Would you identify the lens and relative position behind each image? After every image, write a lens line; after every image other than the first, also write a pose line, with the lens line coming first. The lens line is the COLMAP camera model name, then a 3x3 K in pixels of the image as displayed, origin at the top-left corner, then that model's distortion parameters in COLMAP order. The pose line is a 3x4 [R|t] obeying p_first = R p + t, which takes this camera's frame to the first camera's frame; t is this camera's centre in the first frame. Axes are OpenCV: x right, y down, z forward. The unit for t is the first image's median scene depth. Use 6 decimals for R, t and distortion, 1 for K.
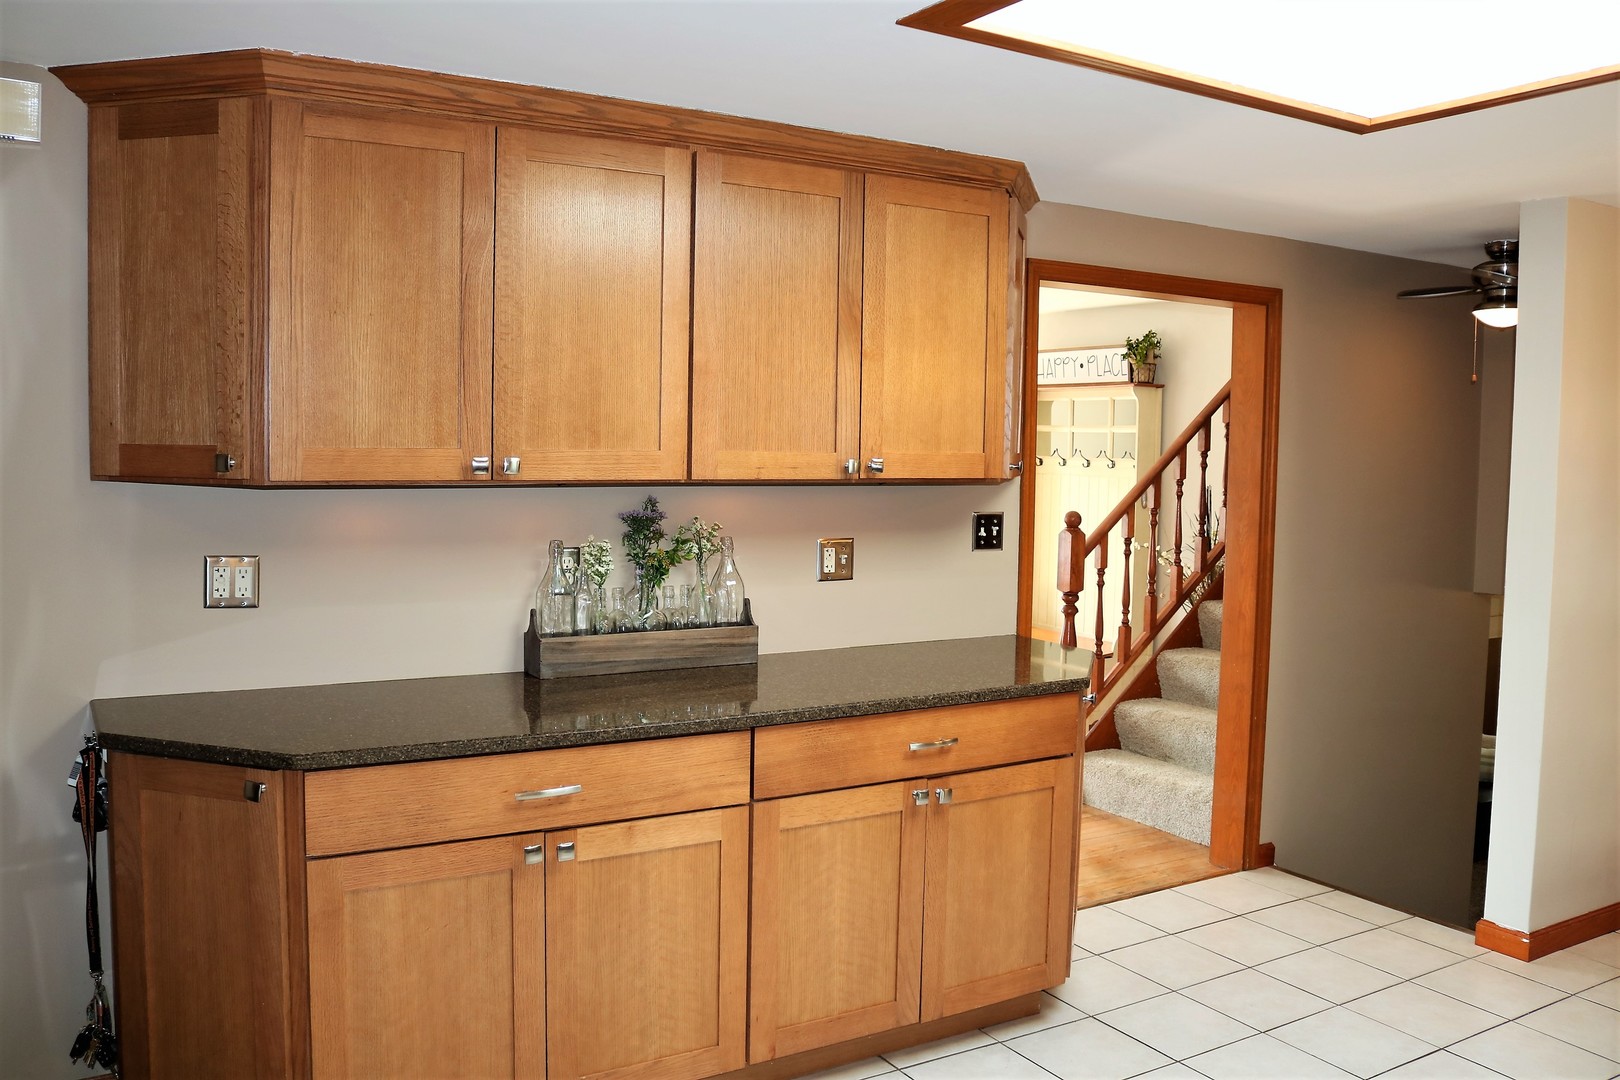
lens RADIAL K [[1333.7, 0, 810.0], [0, 1333.7, 540.0], [0, 0, 1]] dist [-0.164721, 0.122047]
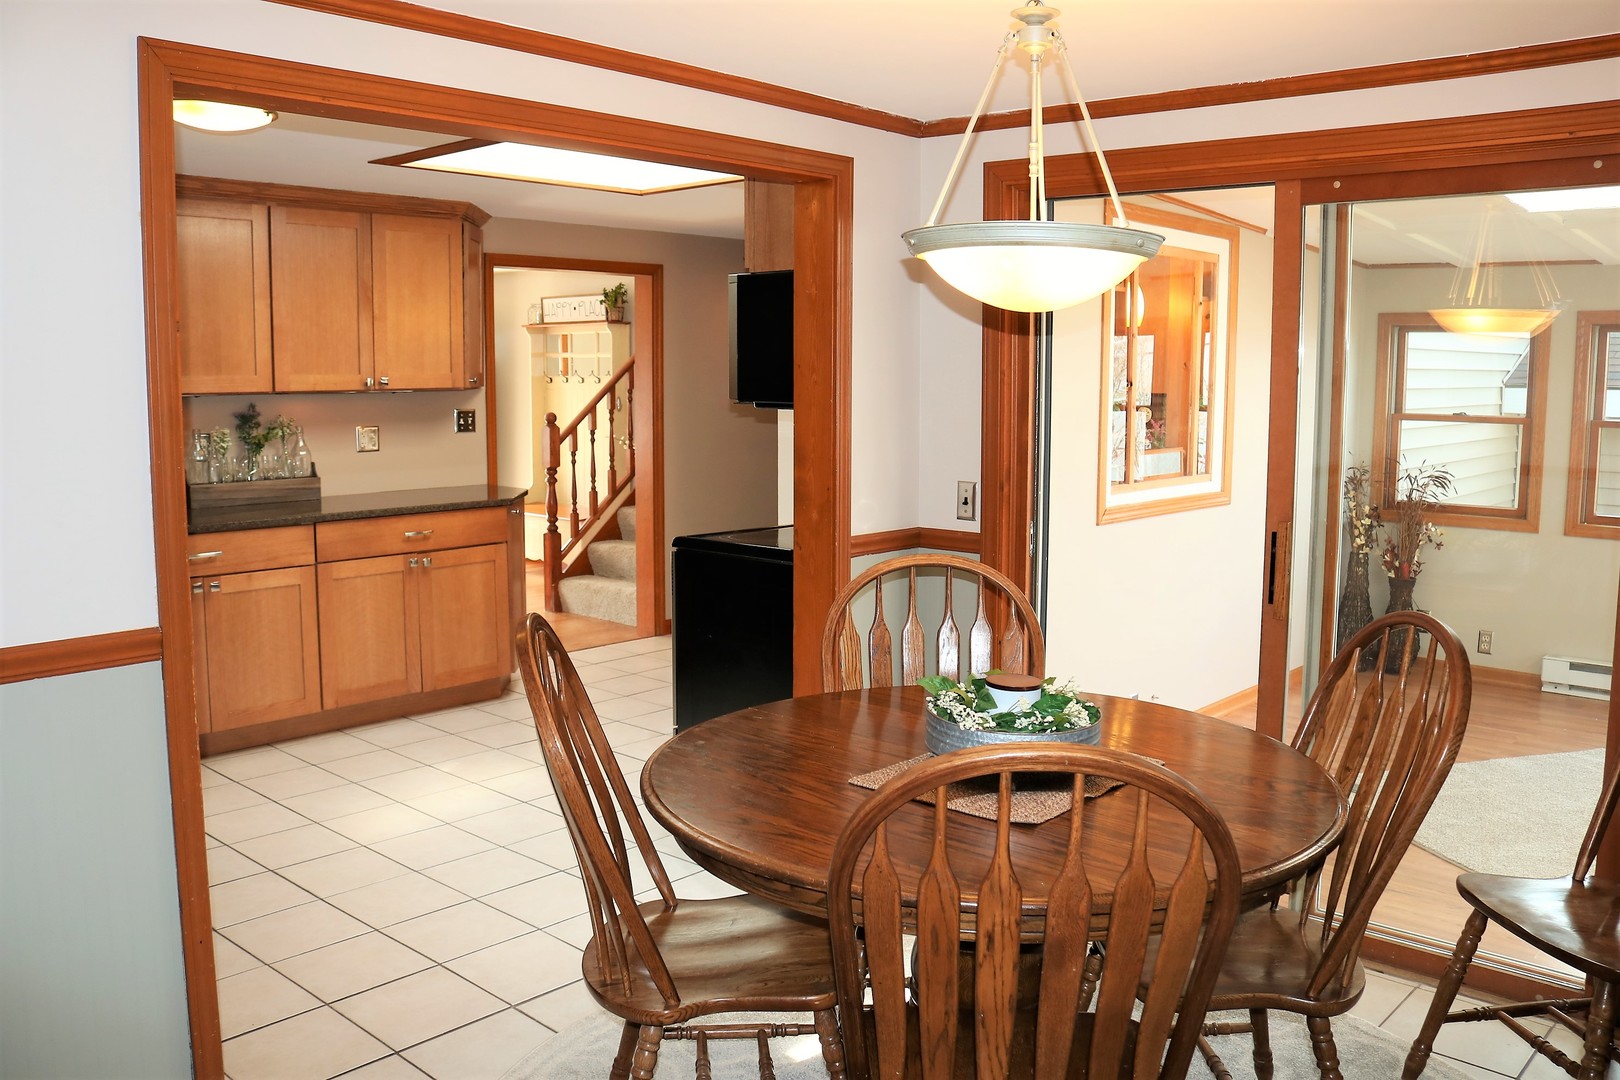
lens RADIAL K [[1333.7, 0, 810.0], [0, 1333.7, 540.0], [0, 0, 1]] dist [-0.164721, 0.122047]
pose [[0.957939, -0.047578, 0.283000, 0.086915], [0.031325, 0.997604, 0.061686, 0.062297], [-0.285256, -0.050226, 0.957134, -0.802599]]
